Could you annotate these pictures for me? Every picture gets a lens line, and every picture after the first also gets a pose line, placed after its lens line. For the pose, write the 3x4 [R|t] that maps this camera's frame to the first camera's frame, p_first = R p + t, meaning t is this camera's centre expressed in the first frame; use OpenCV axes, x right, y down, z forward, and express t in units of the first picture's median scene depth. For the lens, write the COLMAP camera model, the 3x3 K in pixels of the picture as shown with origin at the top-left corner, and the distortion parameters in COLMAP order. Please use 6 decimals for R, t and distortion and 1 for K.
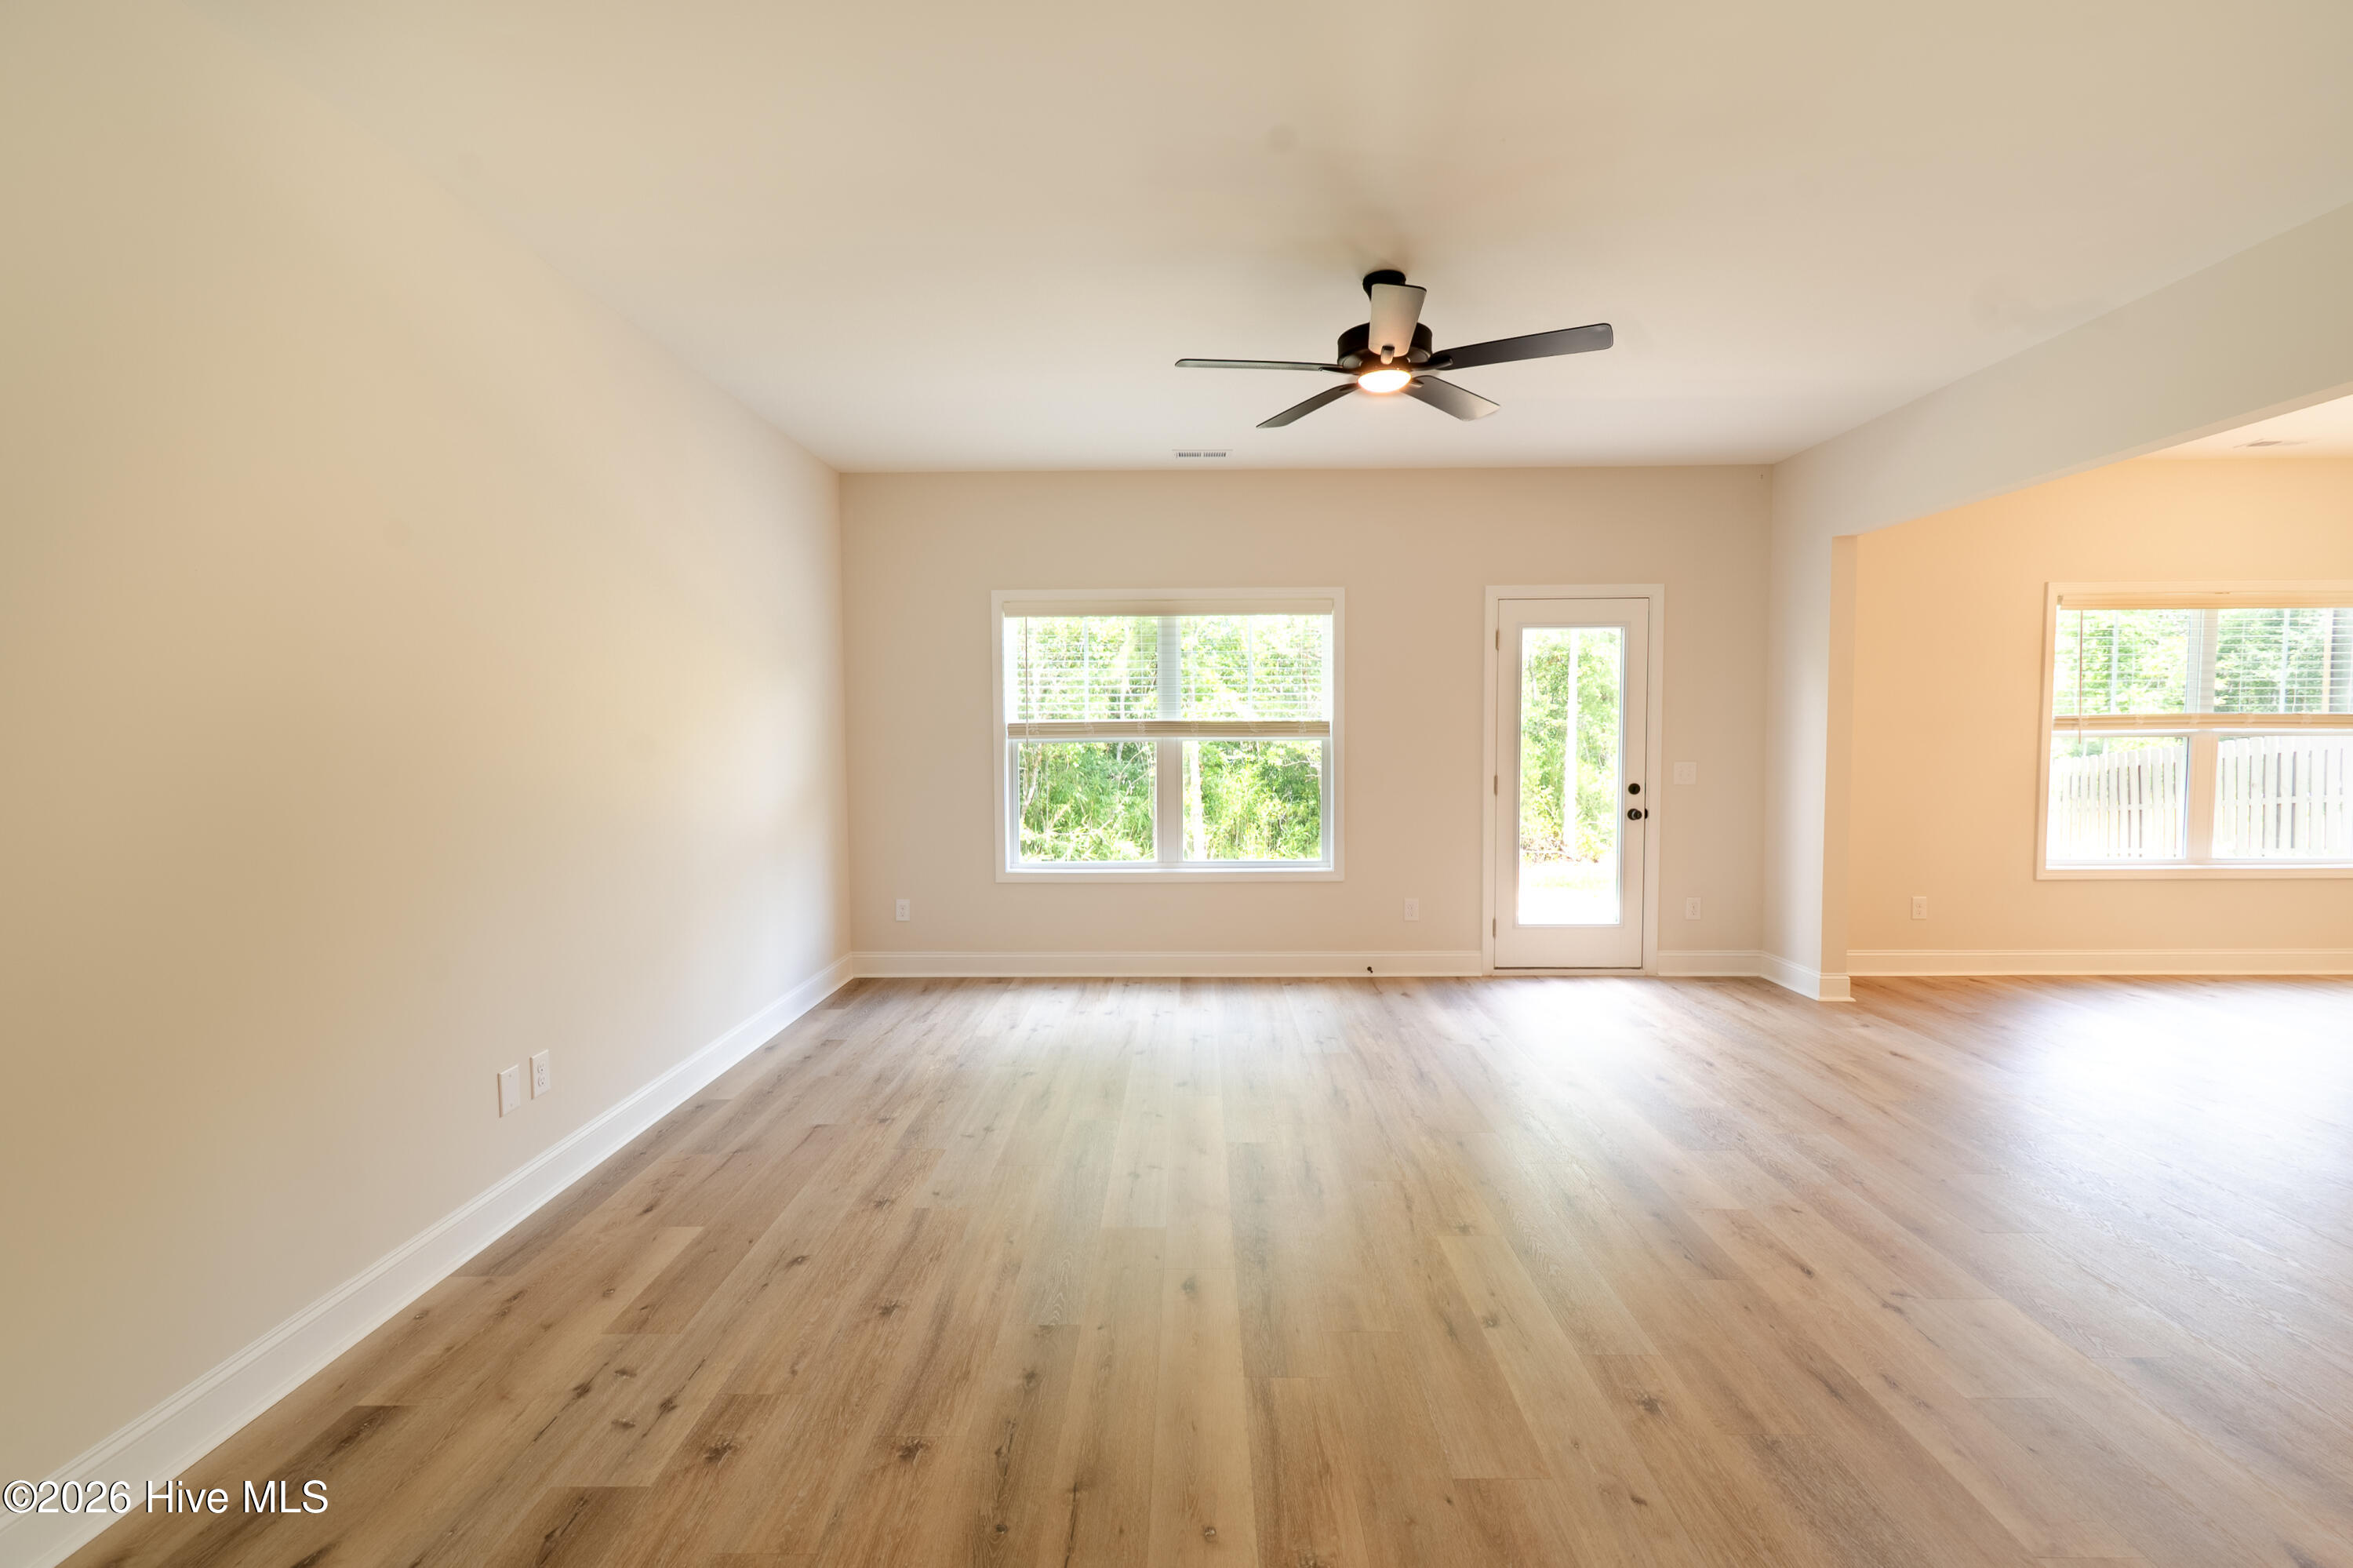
lens RADIAL K [[1033.4, 0, 1184.5], [0, 1033.4, 783.4], [0, 0, 1]] dist [0.014173, 0.000219]
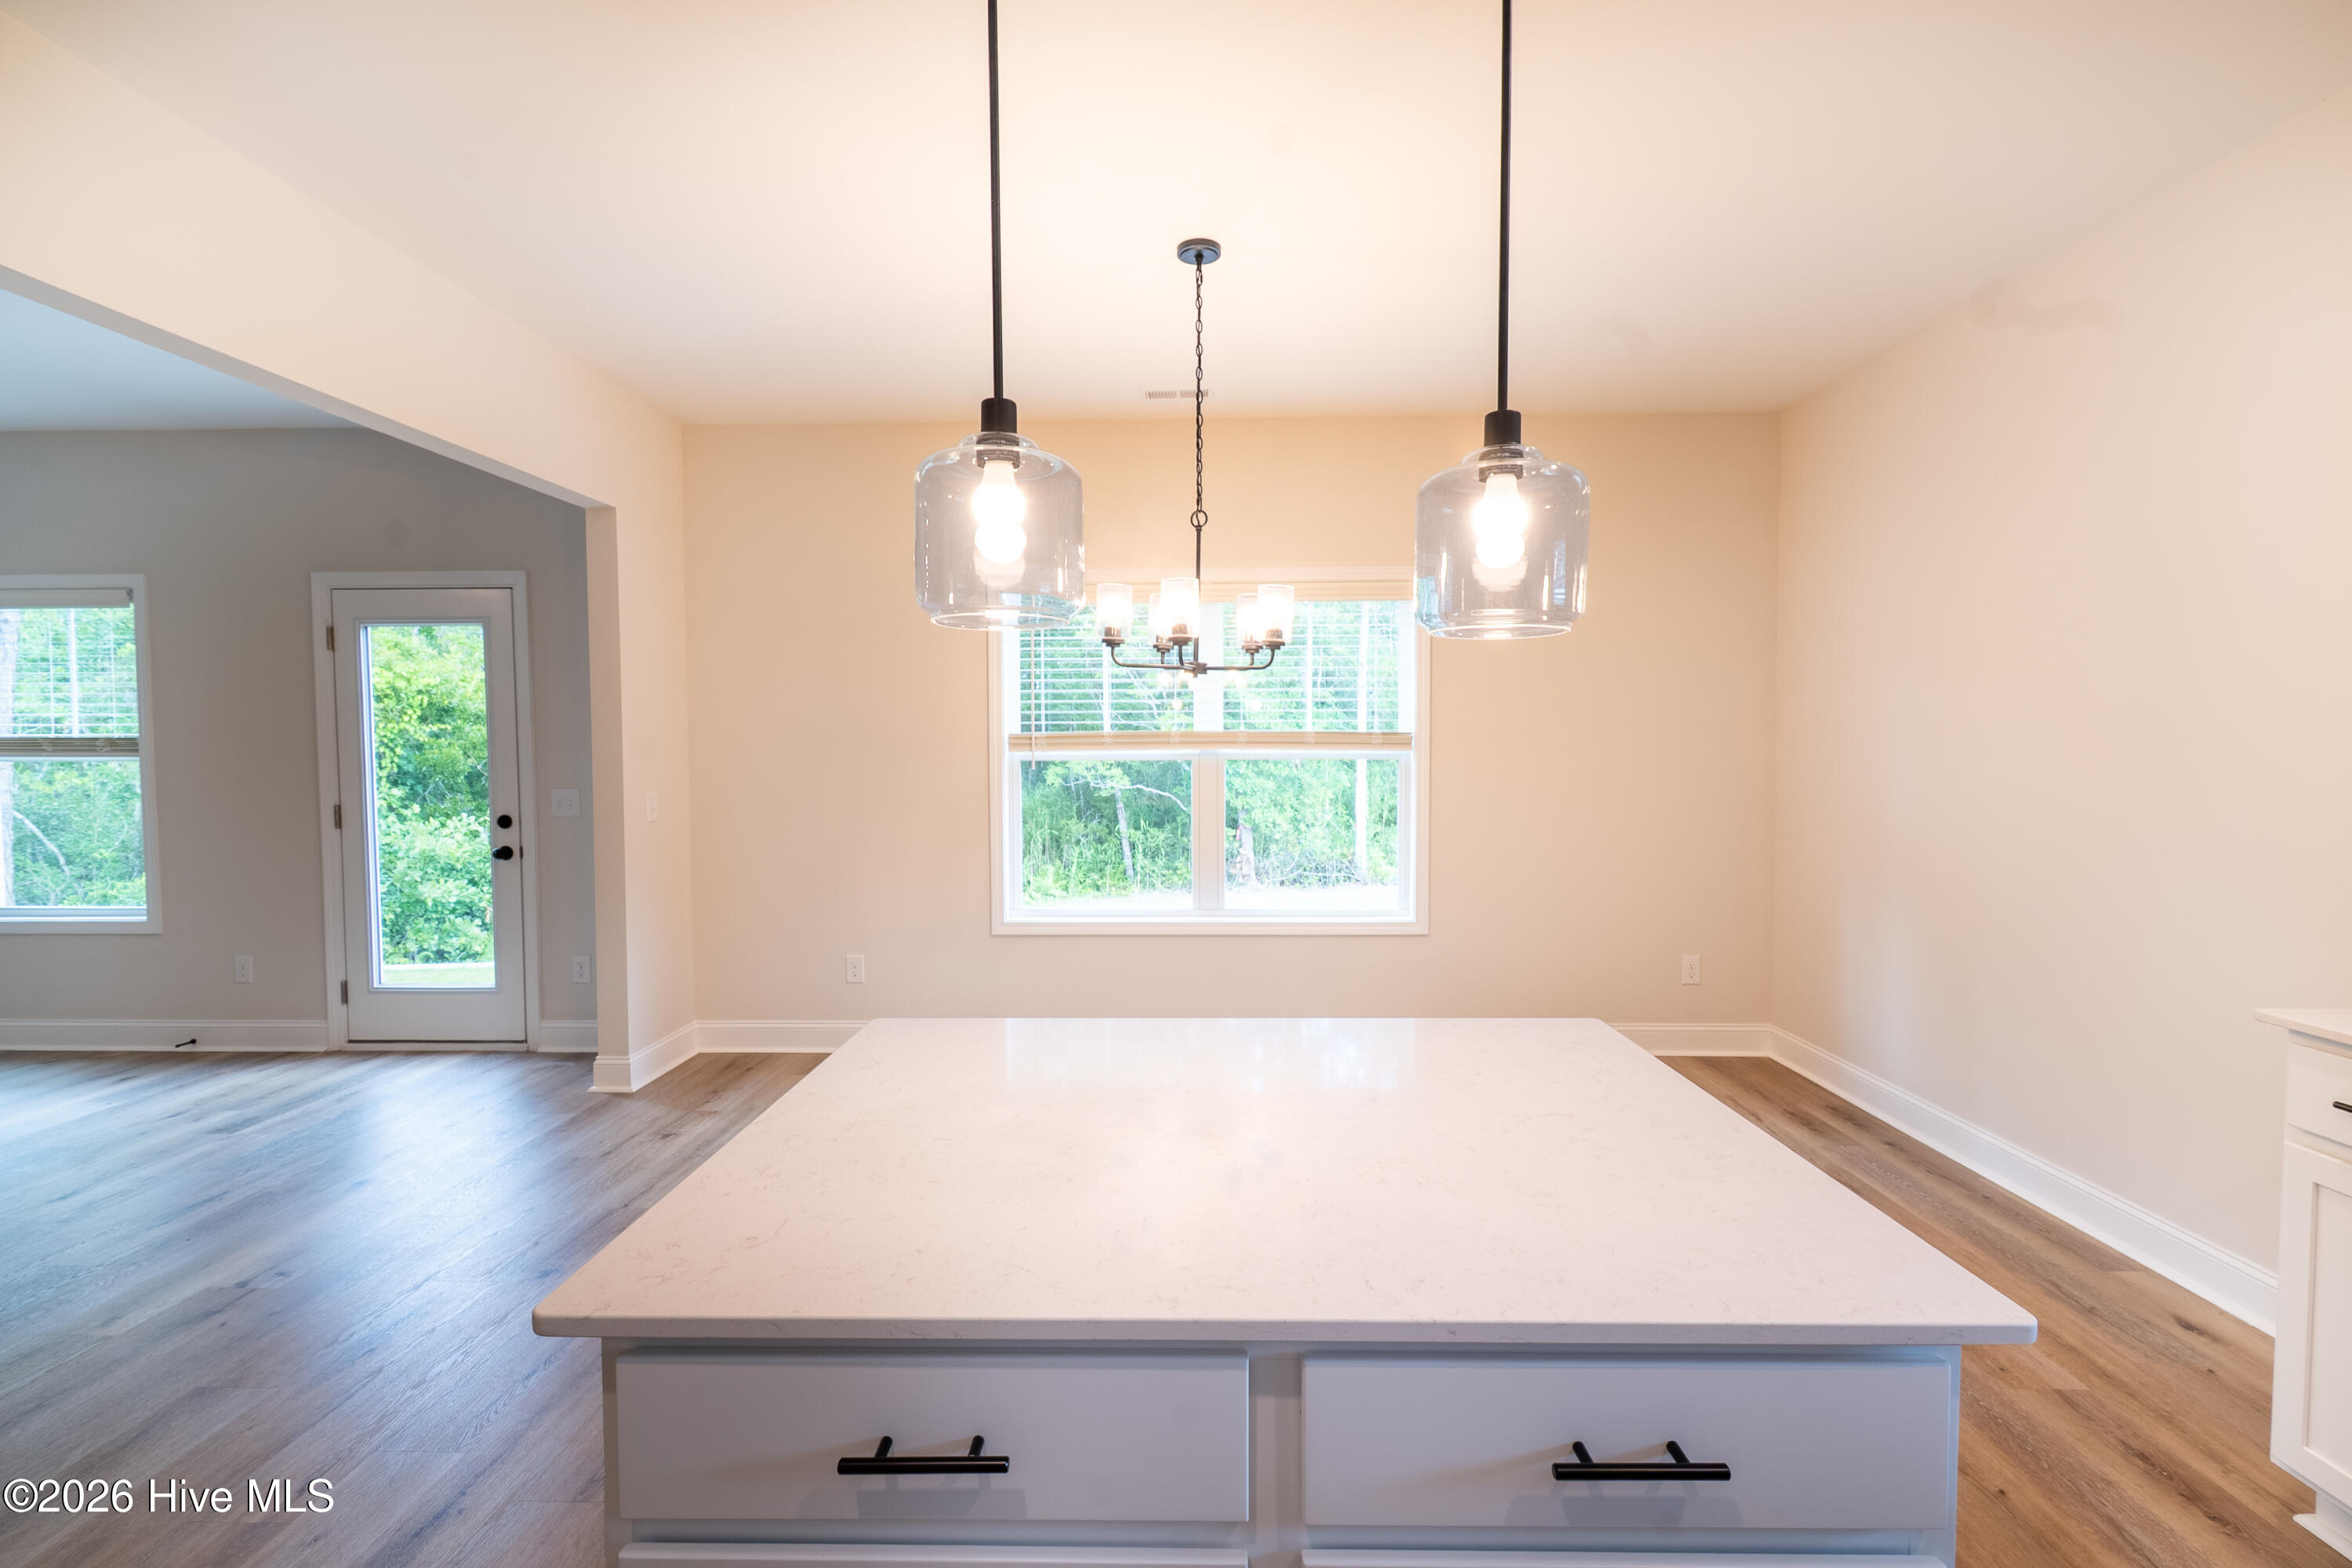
lens RADIAL K [[1032.9, 0, 1184.0], [0, 1032.9, 783.4], [0, 0, 1]] dist [0.014173, 0.000219]
pose [[0.999496, 0.001057, -0.031737, 0.992980], [-0.001454, 0.999921, -0.012463, -0.015506], [0.031722, 0.012503, 0.999419, 0.199301]]
